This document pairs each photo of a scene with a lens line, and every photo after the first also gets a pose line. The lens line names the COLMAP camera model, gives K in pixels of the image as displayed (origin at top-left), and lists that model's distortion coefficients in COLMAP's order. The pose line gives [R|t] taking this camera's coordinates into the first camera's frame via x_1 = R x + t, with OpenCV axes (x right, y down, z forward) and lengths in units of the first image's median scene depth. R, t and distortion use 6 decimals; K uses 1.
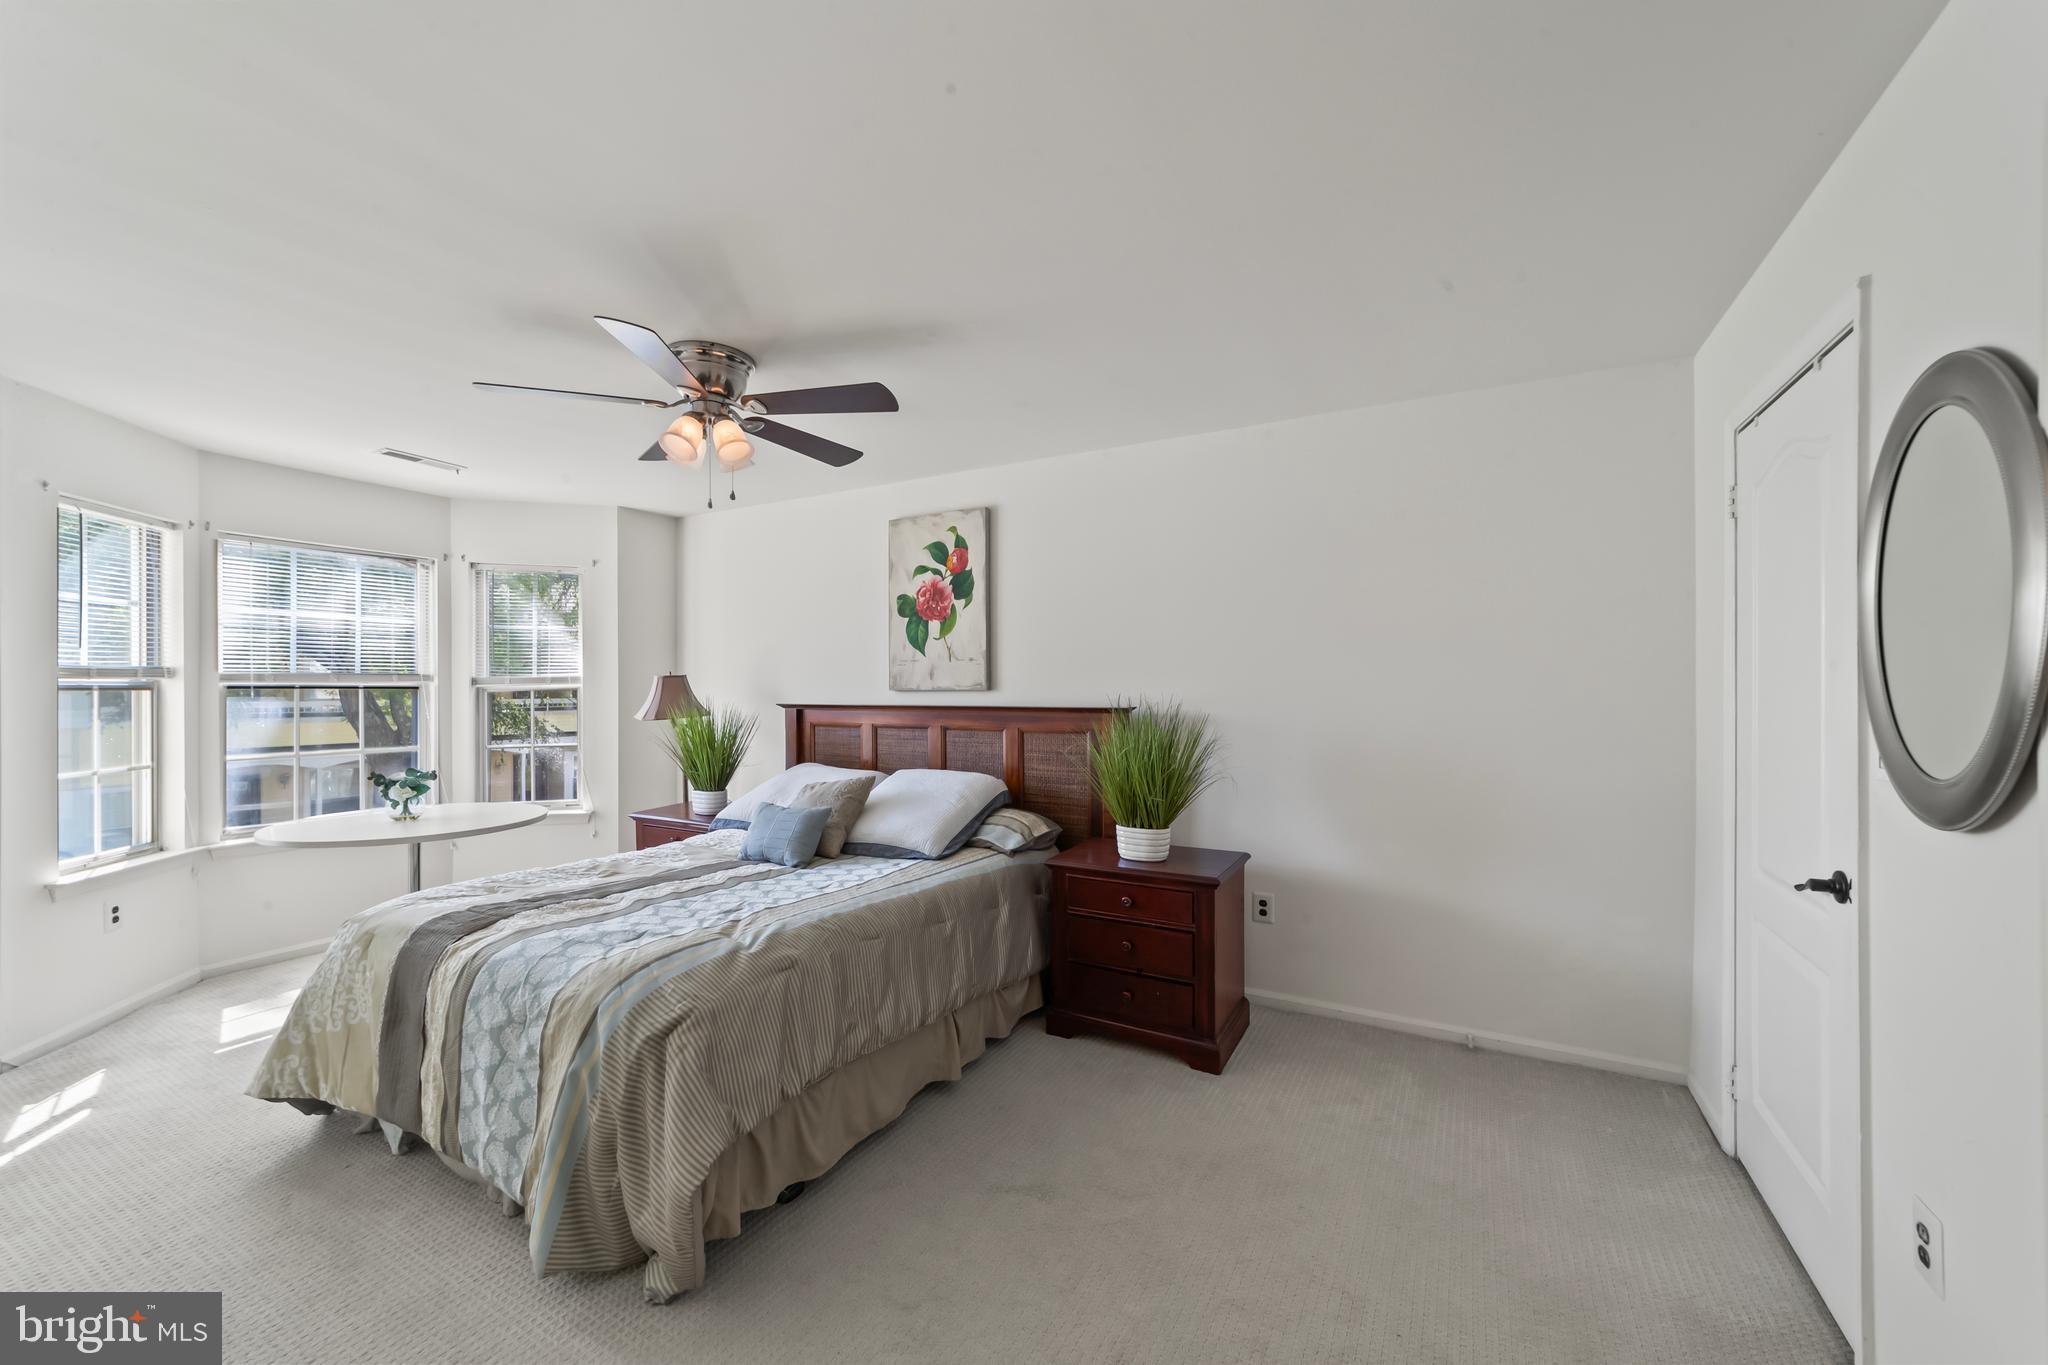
lens RADIAL K [[789.3, 0, 1019.5], [0, 789.3, 678.6], [0, 0, 1]] dist [-0.011694, 0.006091]
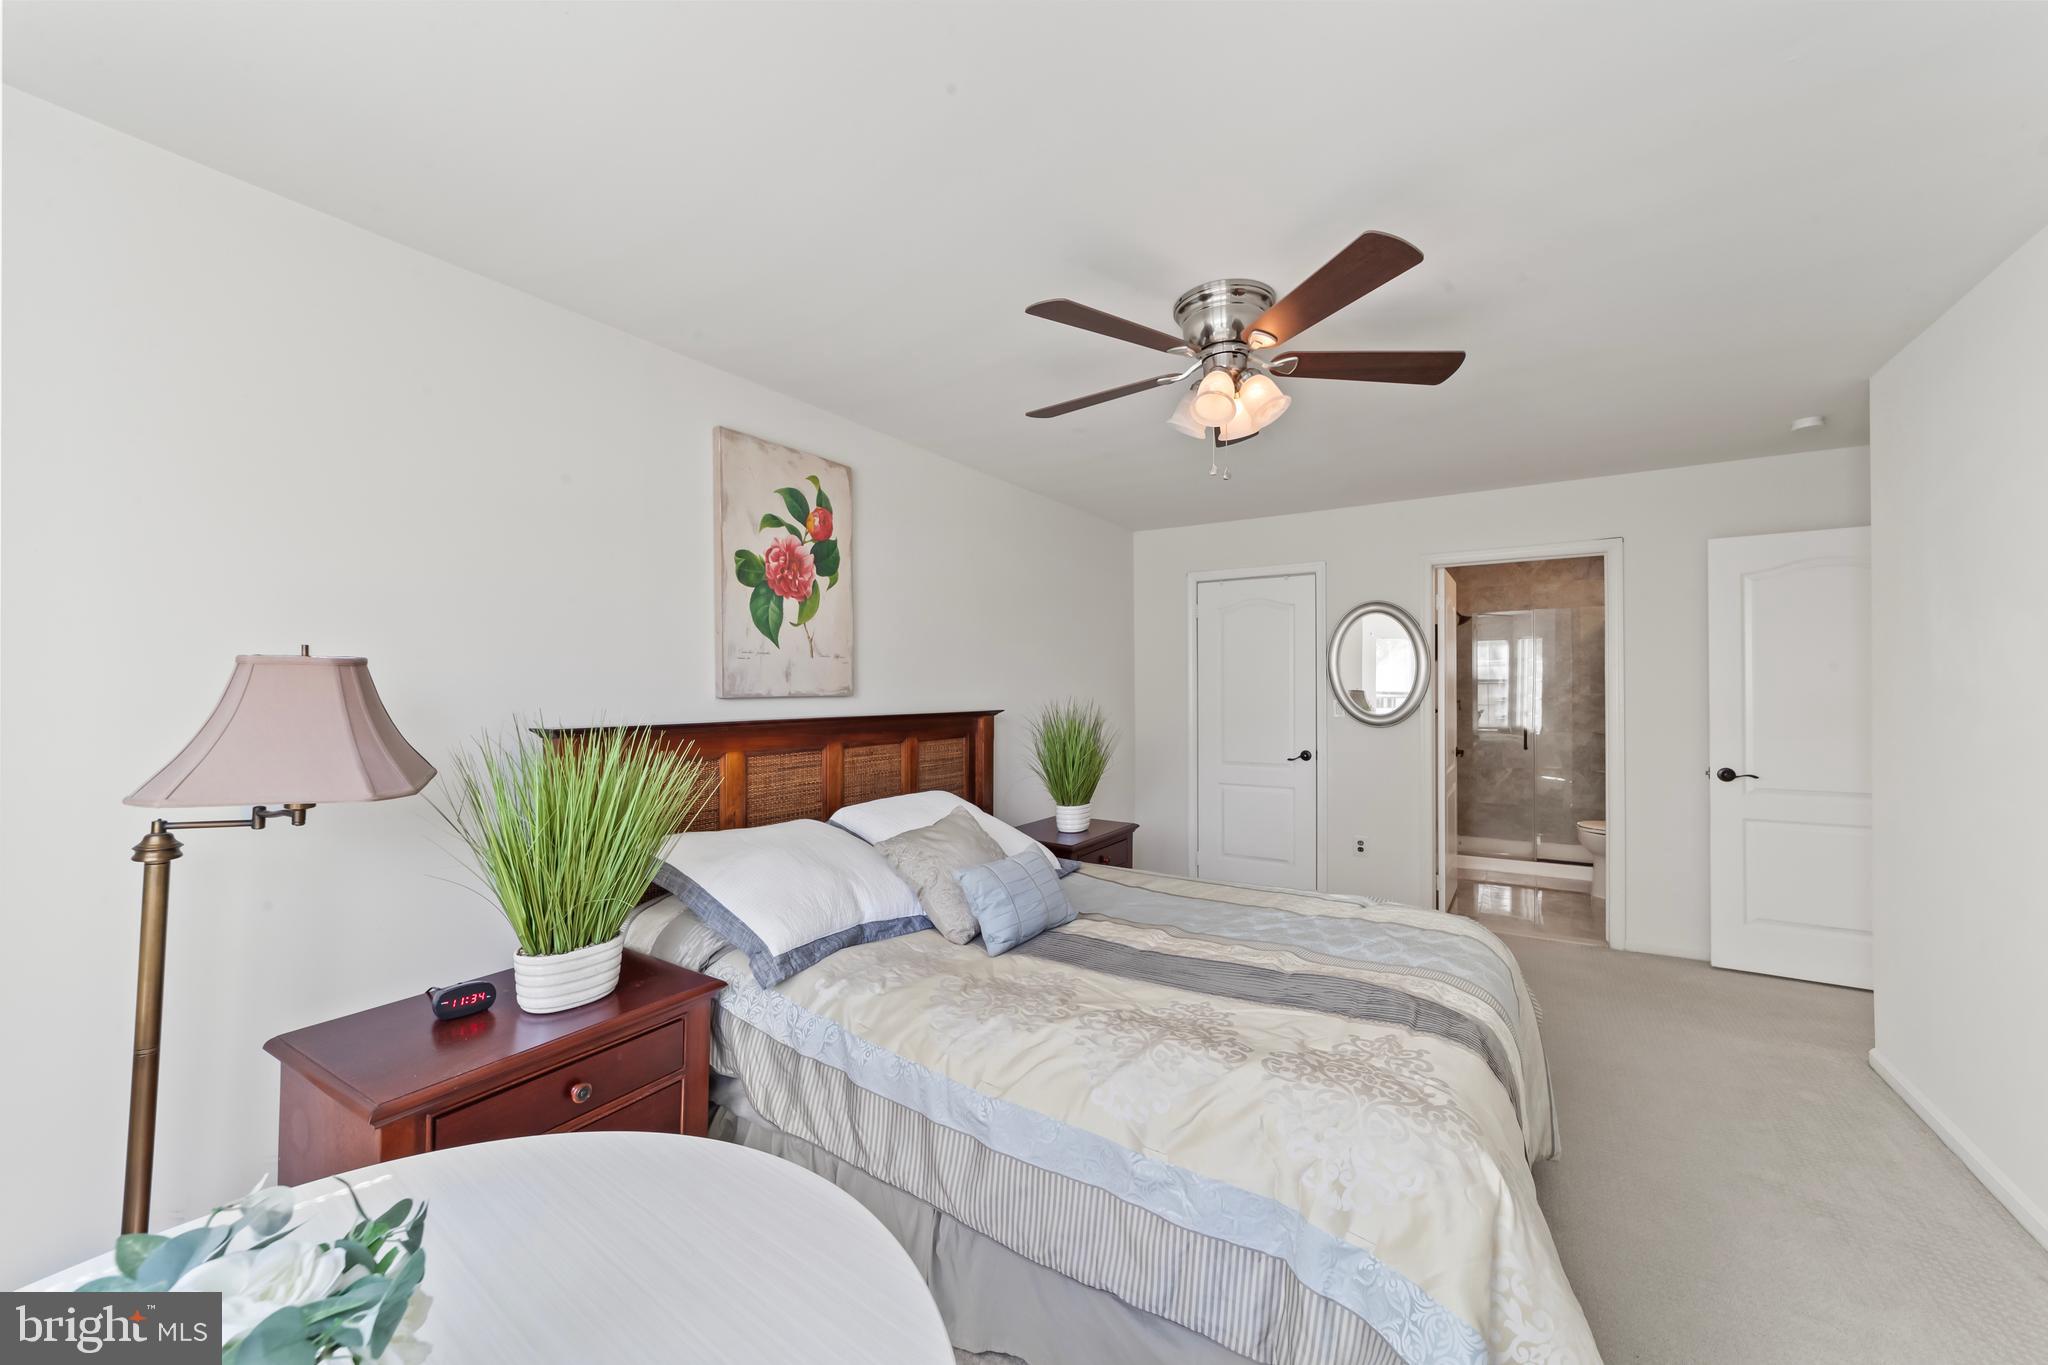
lens RADIAL K [[789.3, 0, 1023.0], [0, 789.3, 682.6], [0, 0, 1]] dist [-0.011694, 0.006091]
pose [[0.047280, 0.008605, 0.998845, -0.807479], [-0.008380, 0.999931, -0.008218, 0.006259], [-0.998847, -0.007982, 0.047349, 0.758939]]
